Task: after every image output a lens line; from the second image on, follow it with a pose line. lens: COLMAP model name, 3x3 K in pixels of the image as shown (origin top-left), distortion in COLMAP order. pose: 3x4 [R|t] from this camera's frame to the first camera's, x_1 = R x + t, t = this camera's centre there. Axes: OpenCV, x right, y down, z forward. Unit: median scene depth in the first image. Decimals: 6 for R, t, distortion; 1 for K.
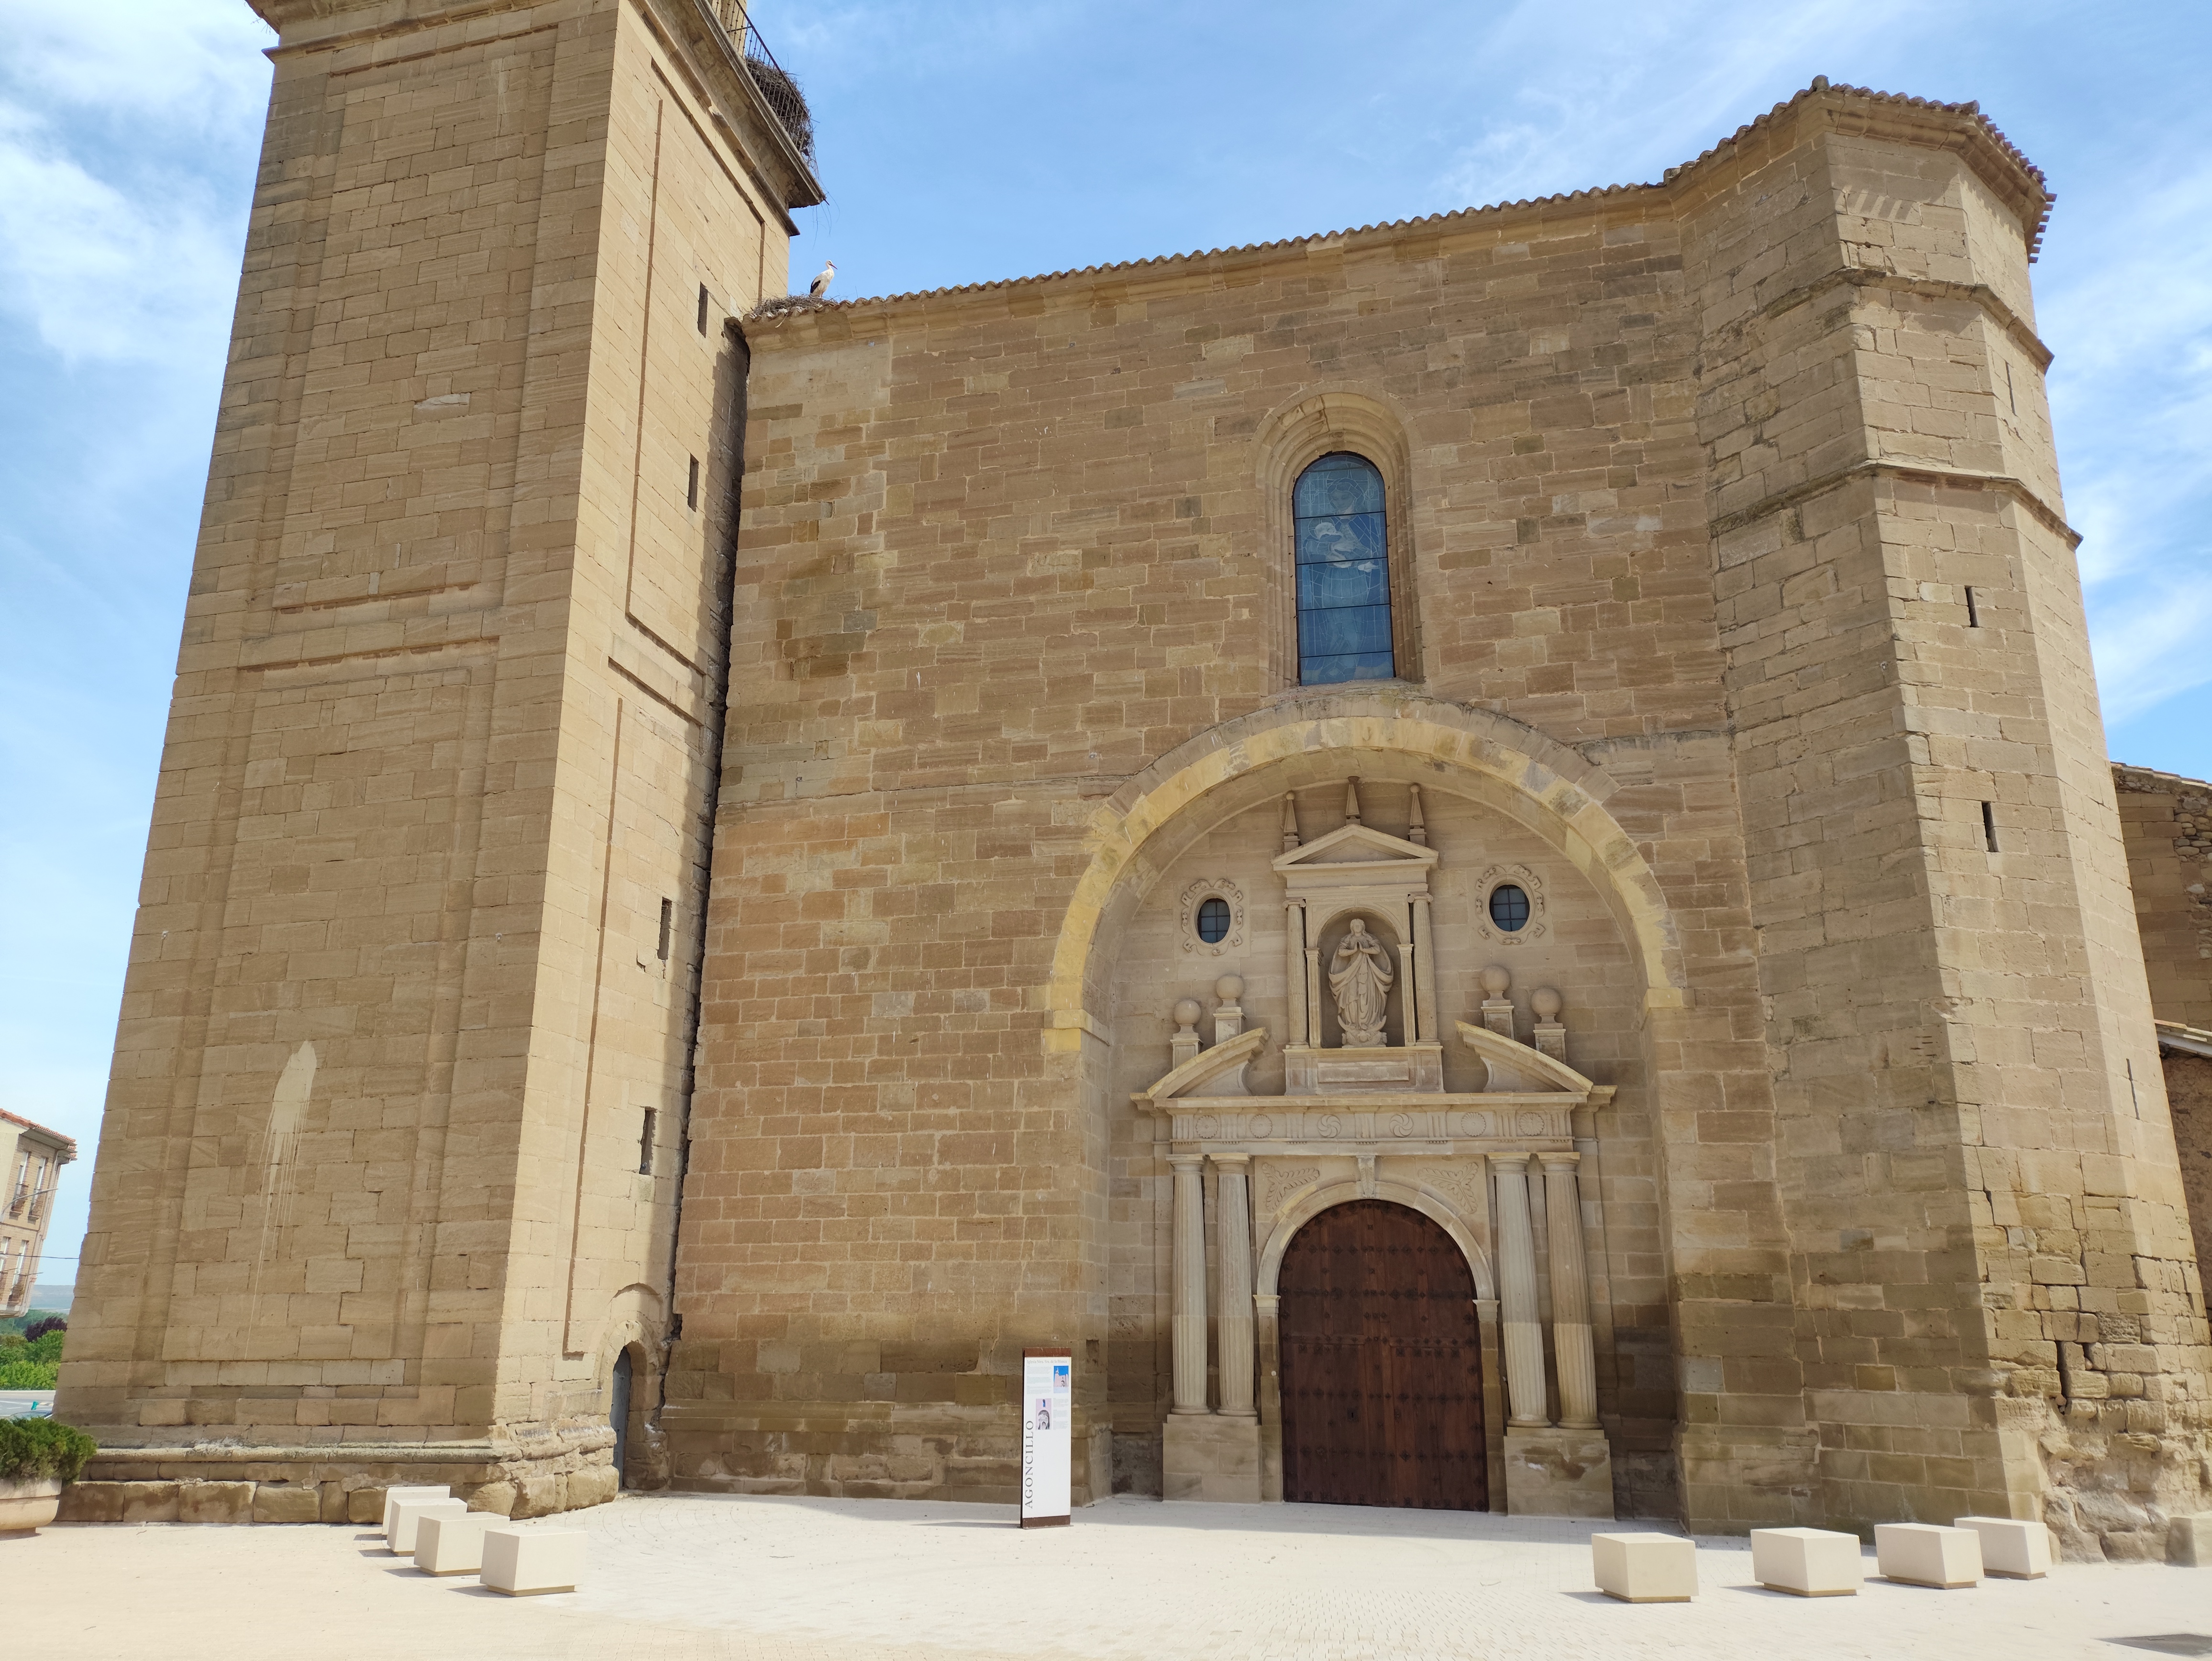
lens RADIAL K [[1625.8, 0, 1086.8], [0, 1625.8, 822.2], [0, 0, 1]] dist [0.075444, -0.019817]
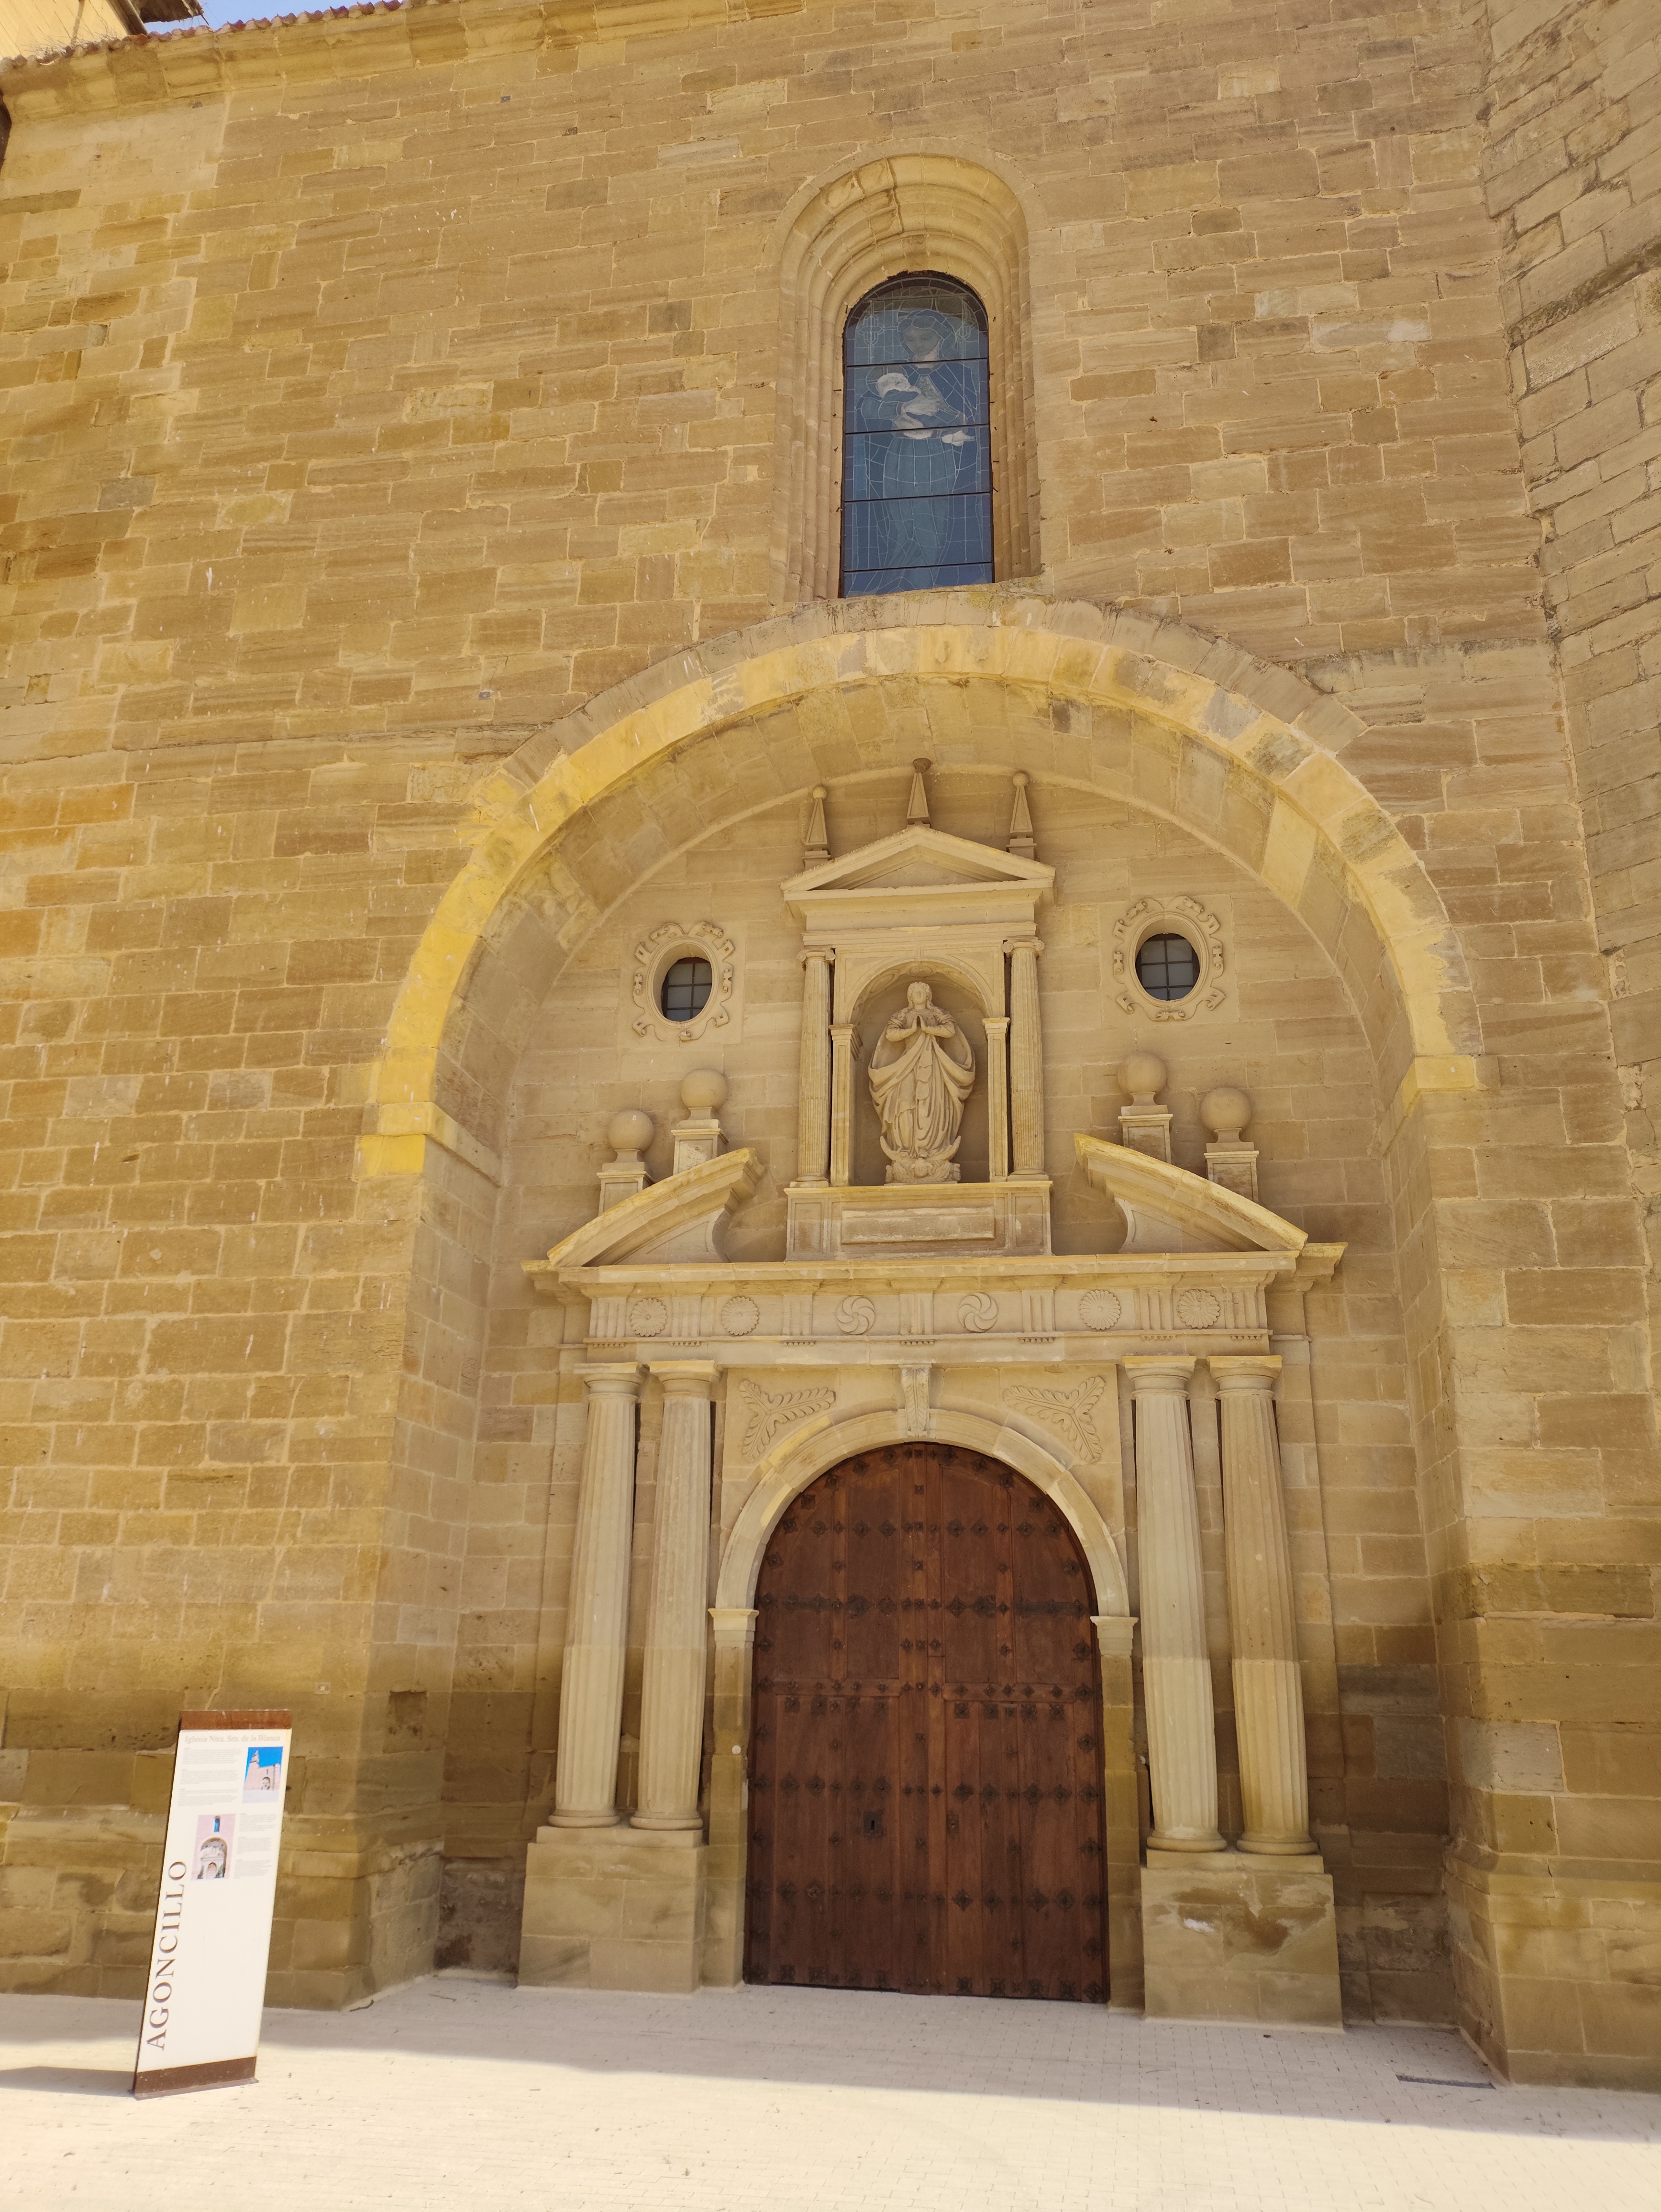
lens RADIAL K [[1628.9, 0, 852.2], [0, 1628.9, 1106.4], [0, 0, 1]] dist [0.051579, -0.050330]
pose [[0.995148, 0.033026, 0.092681, 0.089943], [-0.031024, 0.999255, -0.022963, 0.123648], [-0.093371, 0.019976, 0.995431, 0.418437]]
